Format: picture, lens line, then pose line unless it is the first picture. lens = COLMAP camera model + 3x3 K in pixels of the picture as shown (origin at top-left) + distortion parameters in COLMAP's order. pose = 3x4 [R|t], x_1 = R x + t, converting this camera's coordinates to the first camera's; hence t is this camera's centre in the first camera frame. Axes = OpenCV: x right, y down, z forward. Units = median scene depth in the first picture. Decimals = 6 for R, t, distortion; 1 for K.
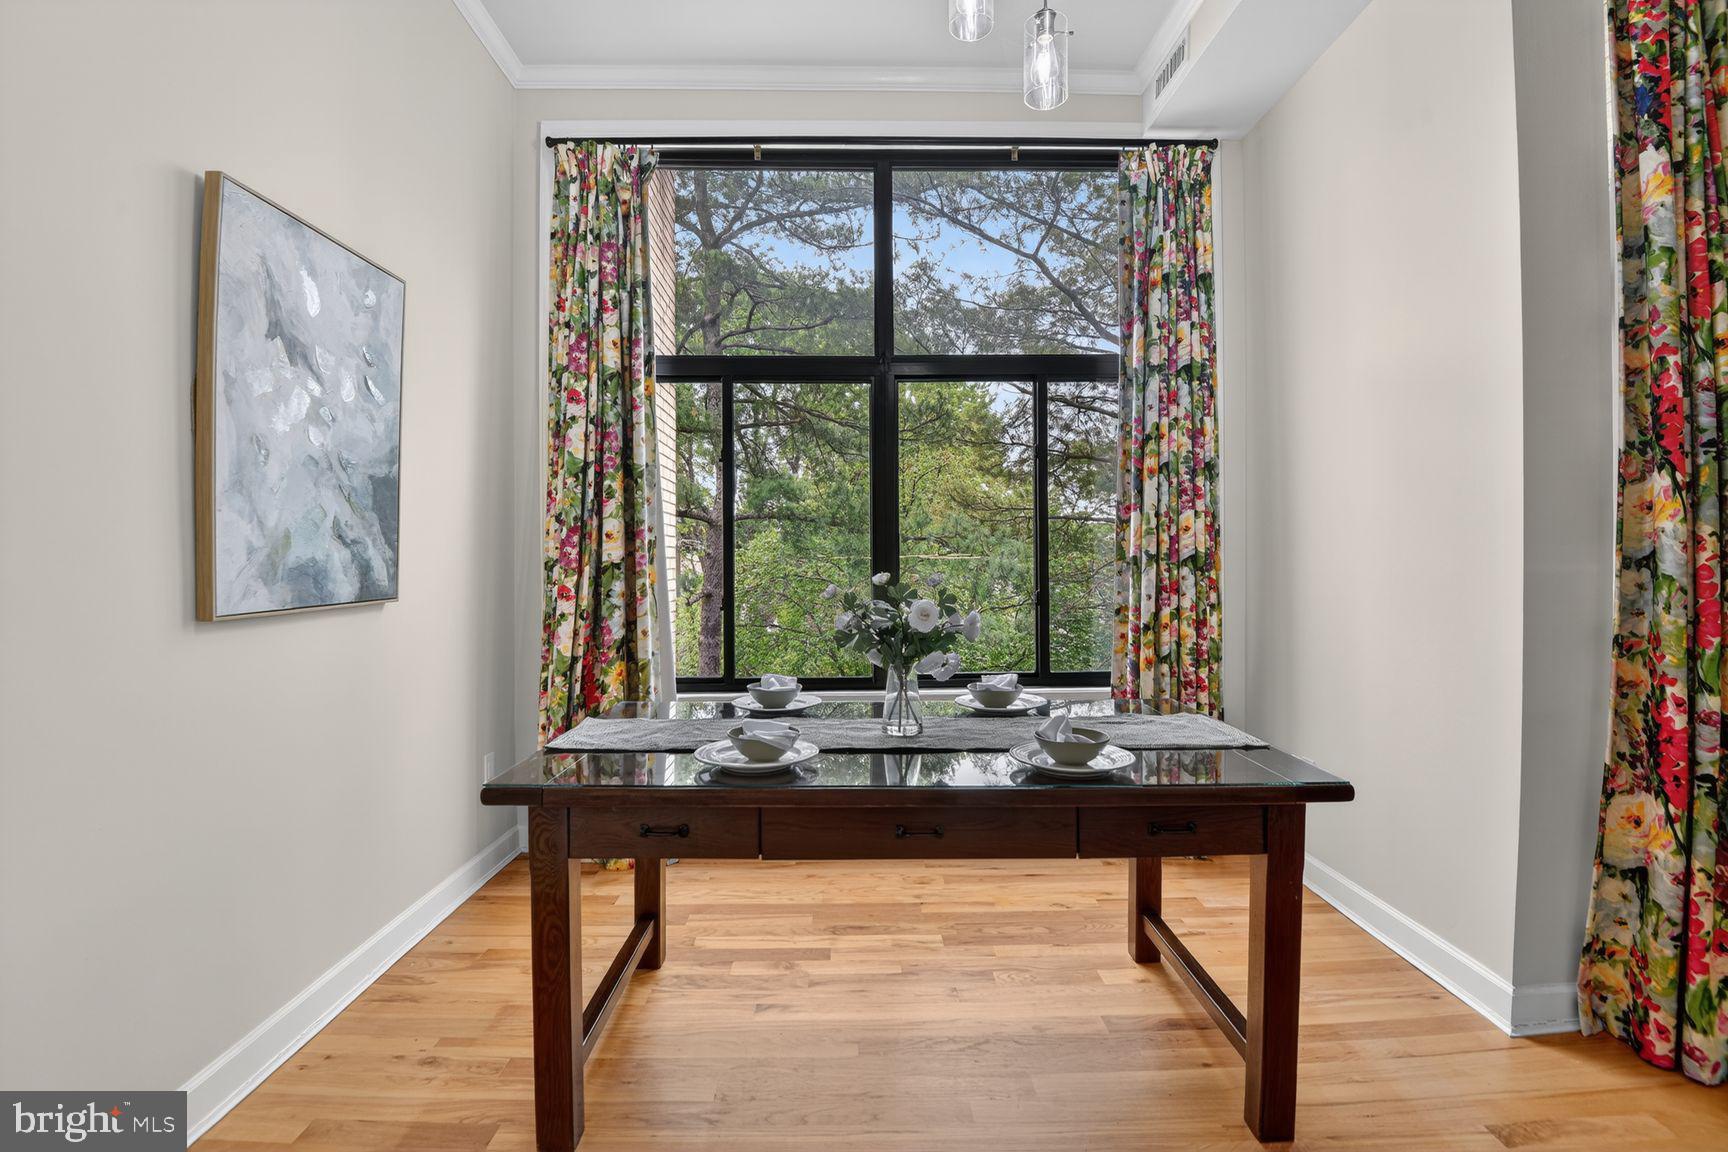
lens RADIAL K [[811.8, 0, 867.7], [0, 811.8, 563.2], [0, 0, 1]] dist [-0.014395, -0.017013]
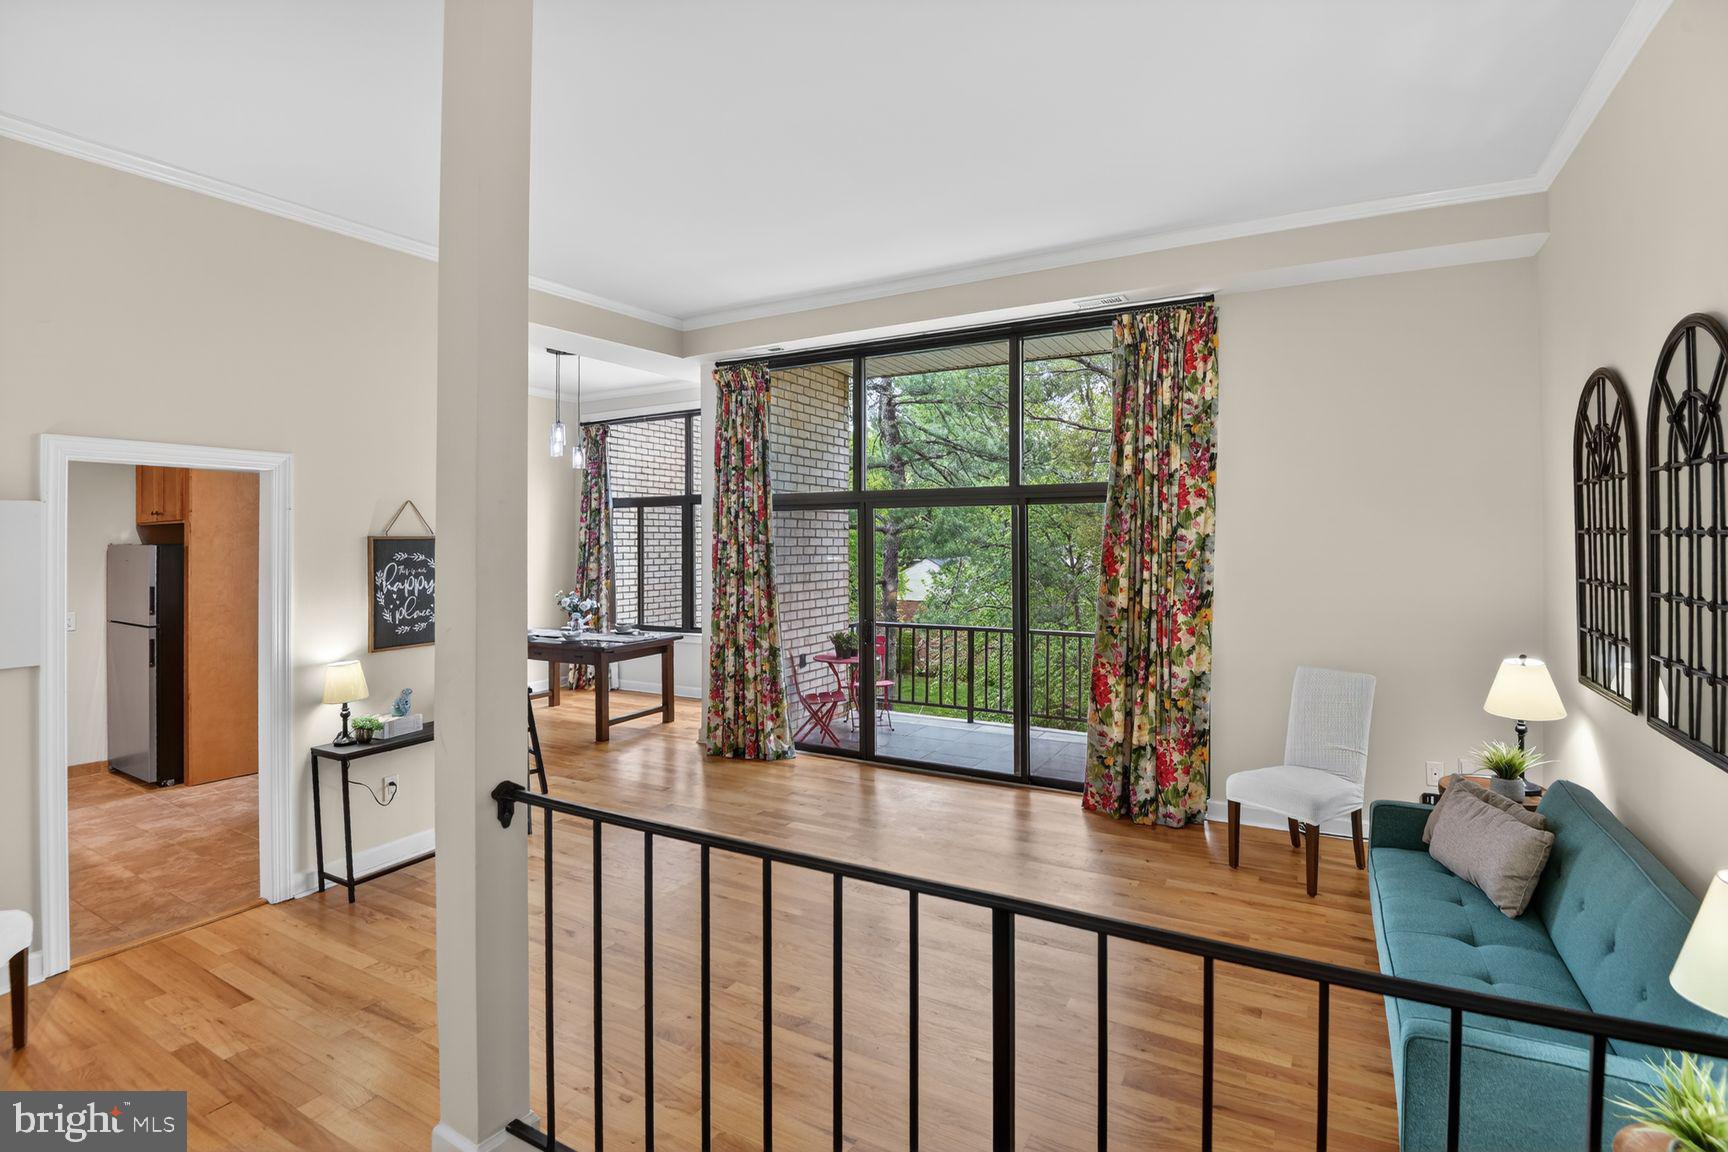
lens RADIAL K [[842.7, 0, 868.2], [0, 842.7, 536.5], [0, 0, 1]] dist [0.001758, -0.031005]
pose [[0.858321, -0.004305, -0.513094, 1.962671], [0.003563, 0.999991, -0.002430, -0.136118], [0.513100, 0.000258, 0.858329, -0.977567]]
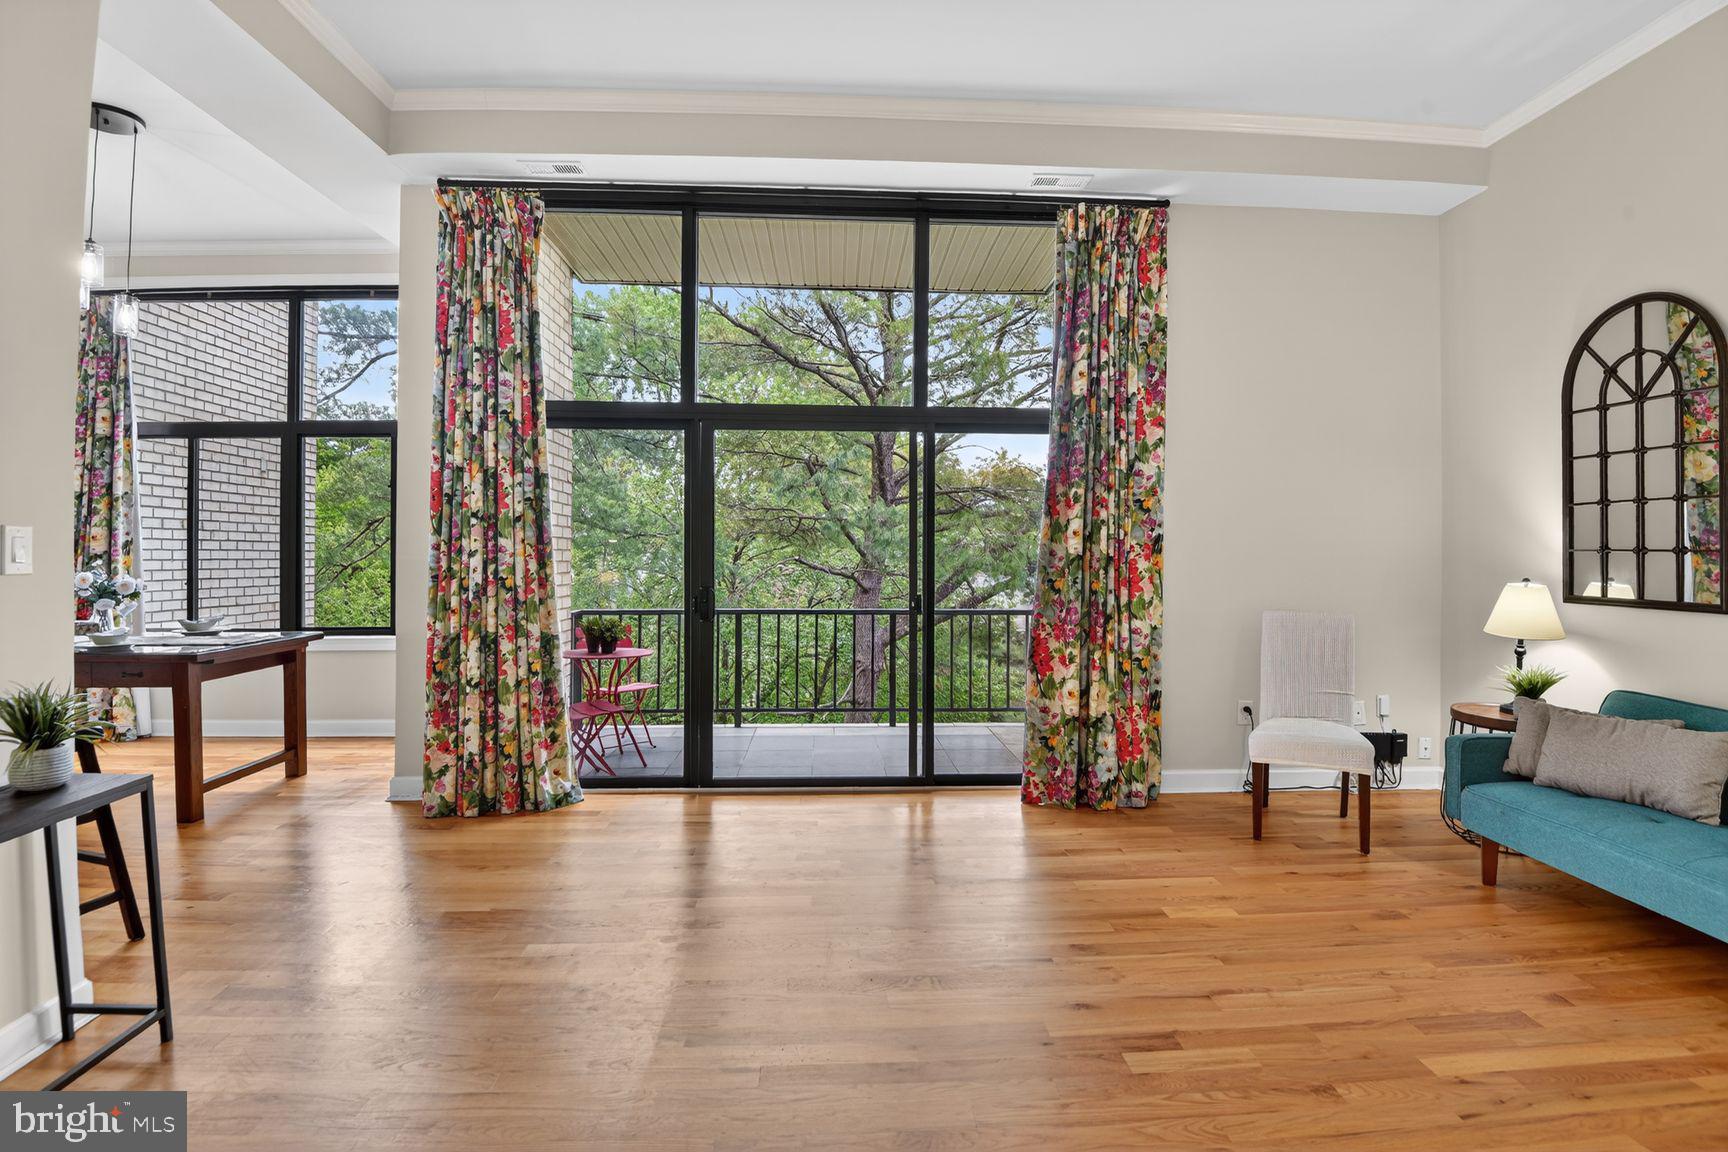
lens RADIAL K [[794.9, 0, 874.2], [0, 794.9, 559.7], [0, 0, 1]] dist [-0.015835, -0.016975]
pose [[0.999432, 0.003621, 0.033520, 1.205493], [-0.003799, 0.999979, 0.005257, -0.002607], [-0.033500, -0.005381, 0.999424, -0.604196]]
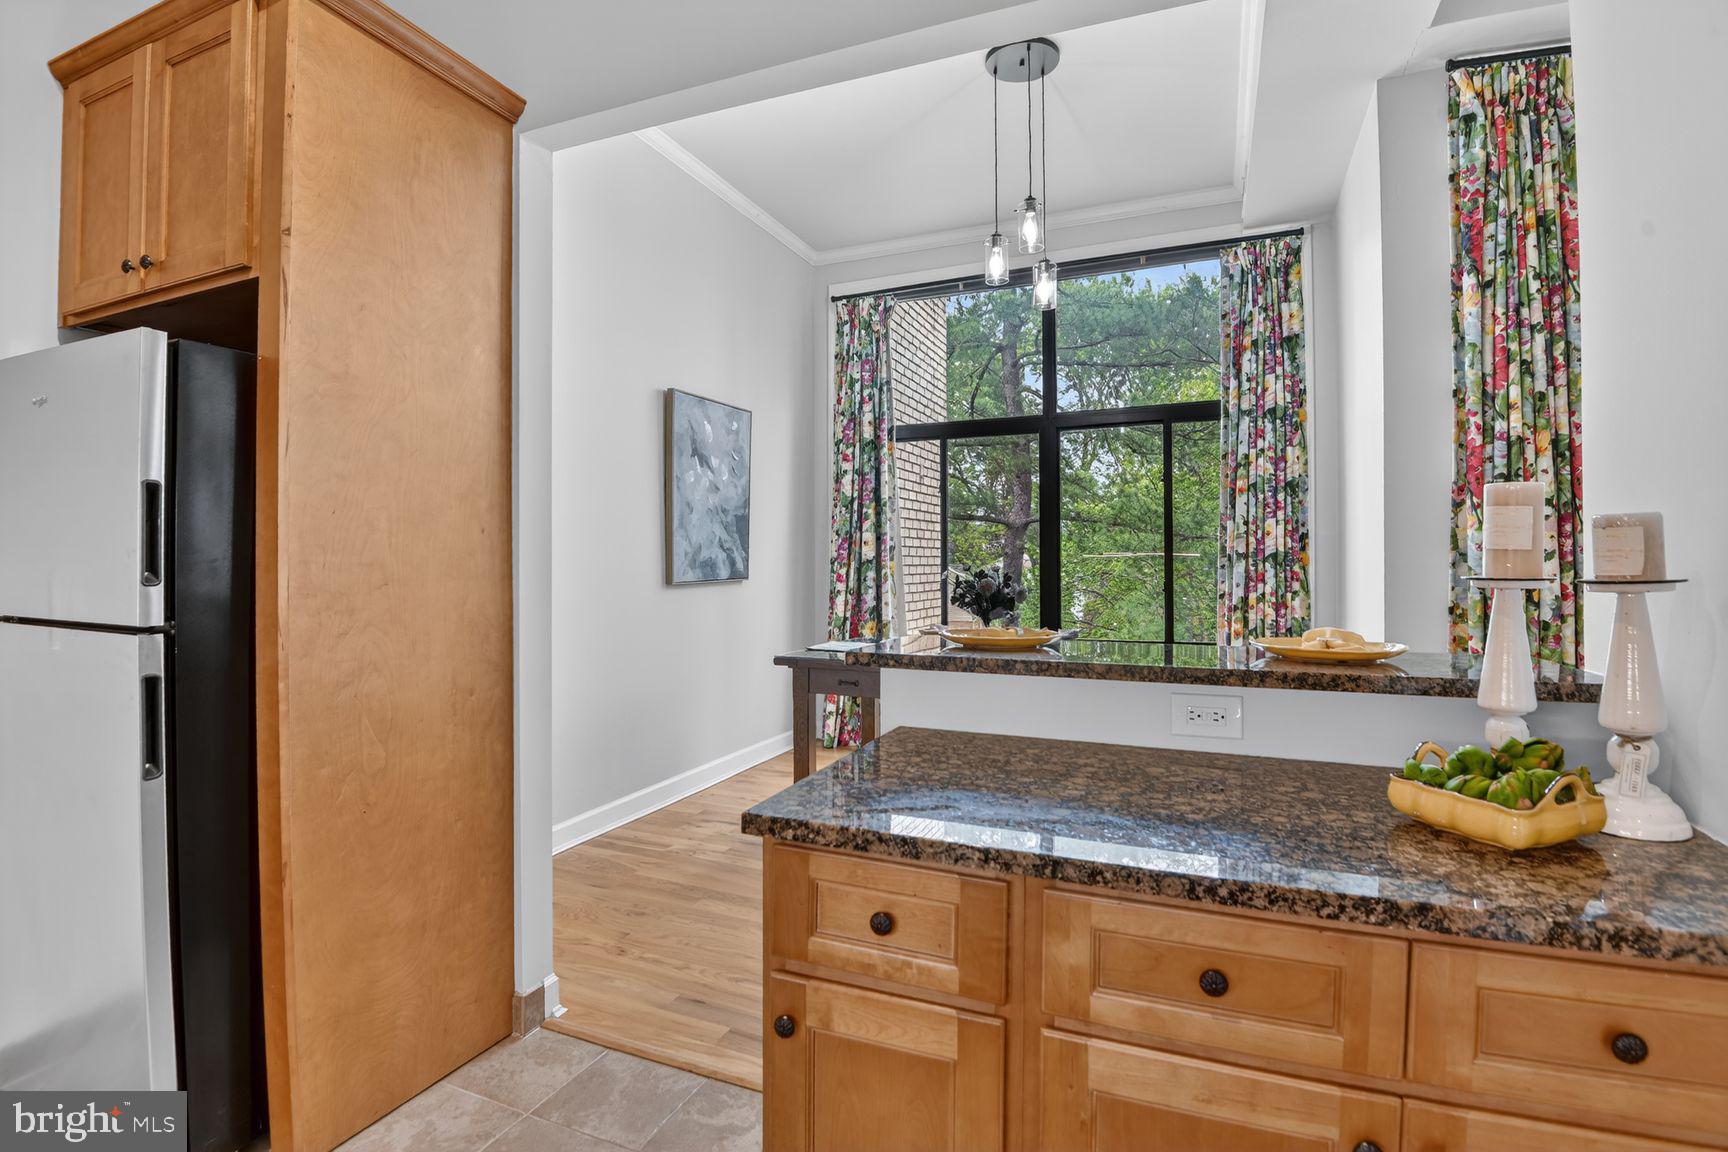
lens RADIAL K [[831.9, 0, 860.8], [0, 831.9, 558.8], [0, 0, 1]] dist [-0.015668, -0.014233]
pose [[0.911869, -0.001724, -0.410478, 0.352595], [0.000363, 0.999994, -0.003394, 0.003439], [0.410482, 0.002946, 0.911864, -0.516520]]
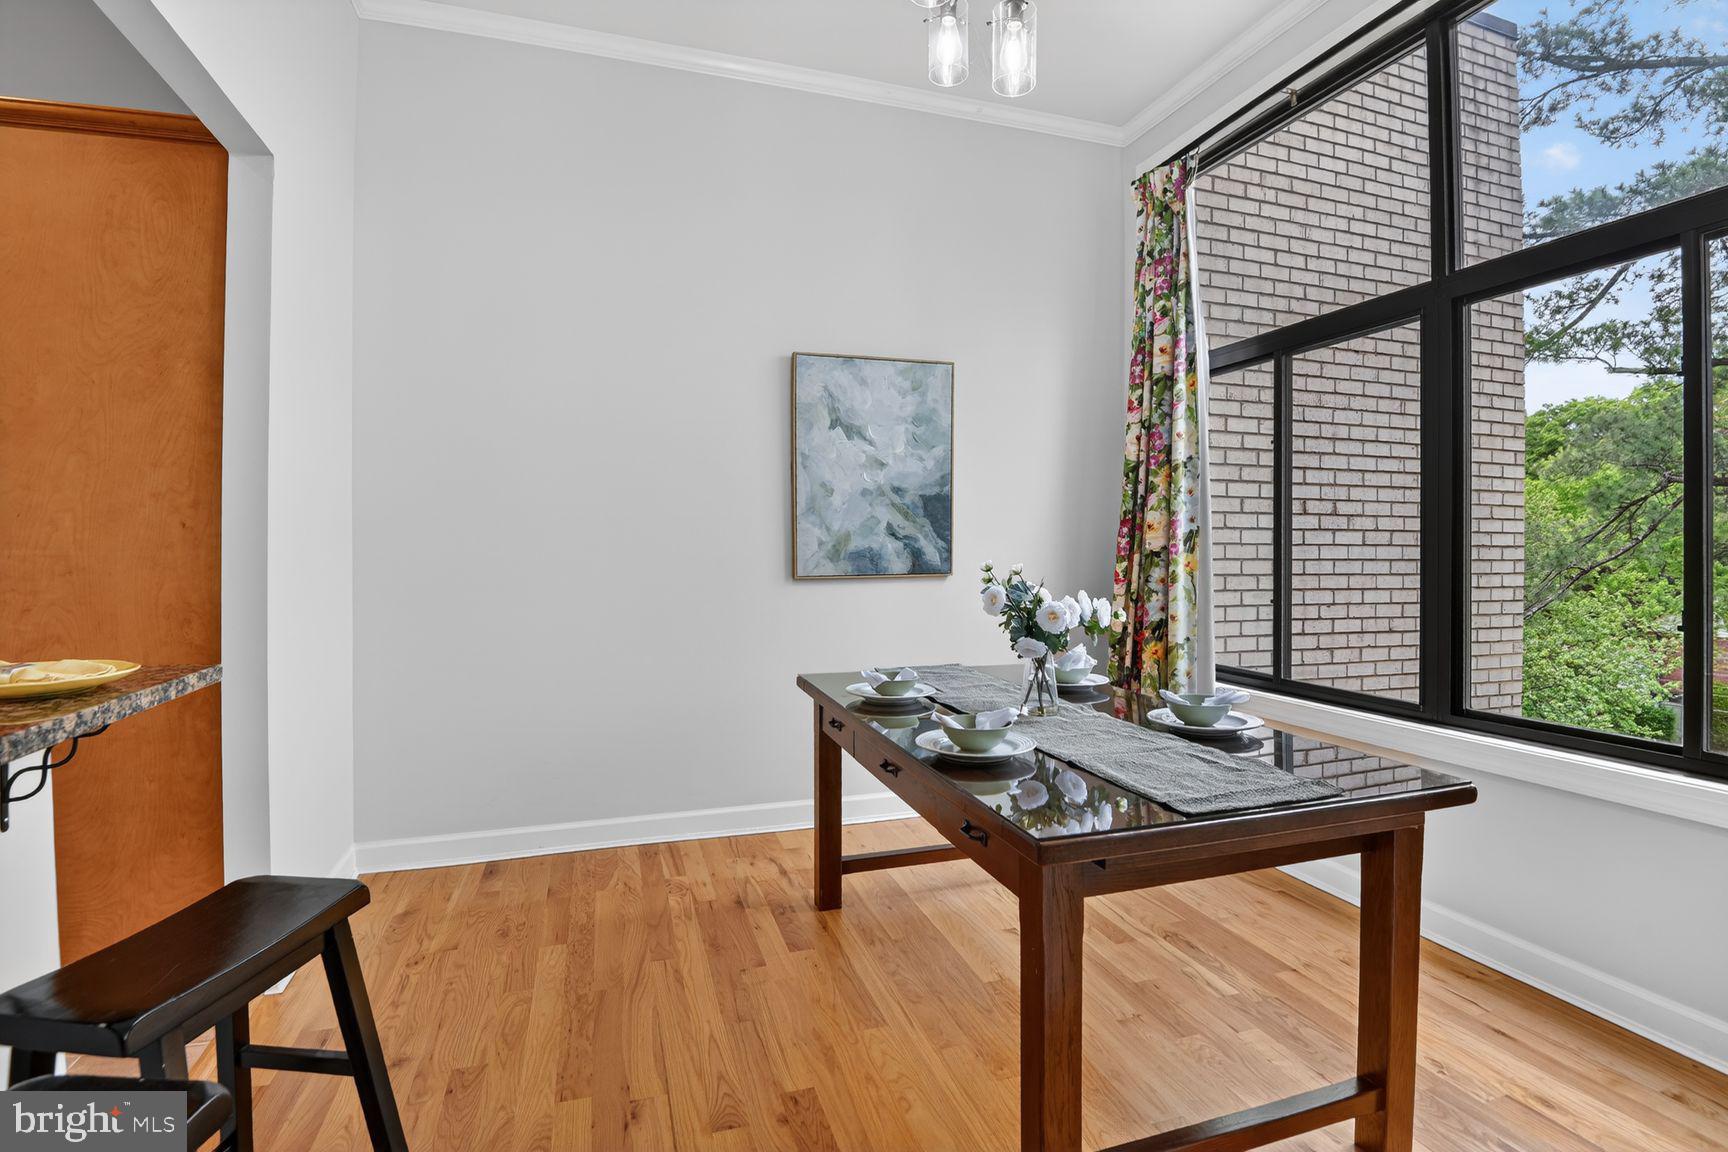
lens RADIAL K [[842.7, 0, 868.2], [0, 842.7, 536.5], [0, 0, 1]] dist [0.001758, -0.031005]
pose [[0.288918, -0.008895, -0.957313, 0.668250], [-0.004376, 0.999934, -0.010611, -0.006492], [0.957344, 0.007255, 0.288860, 0.300898]]
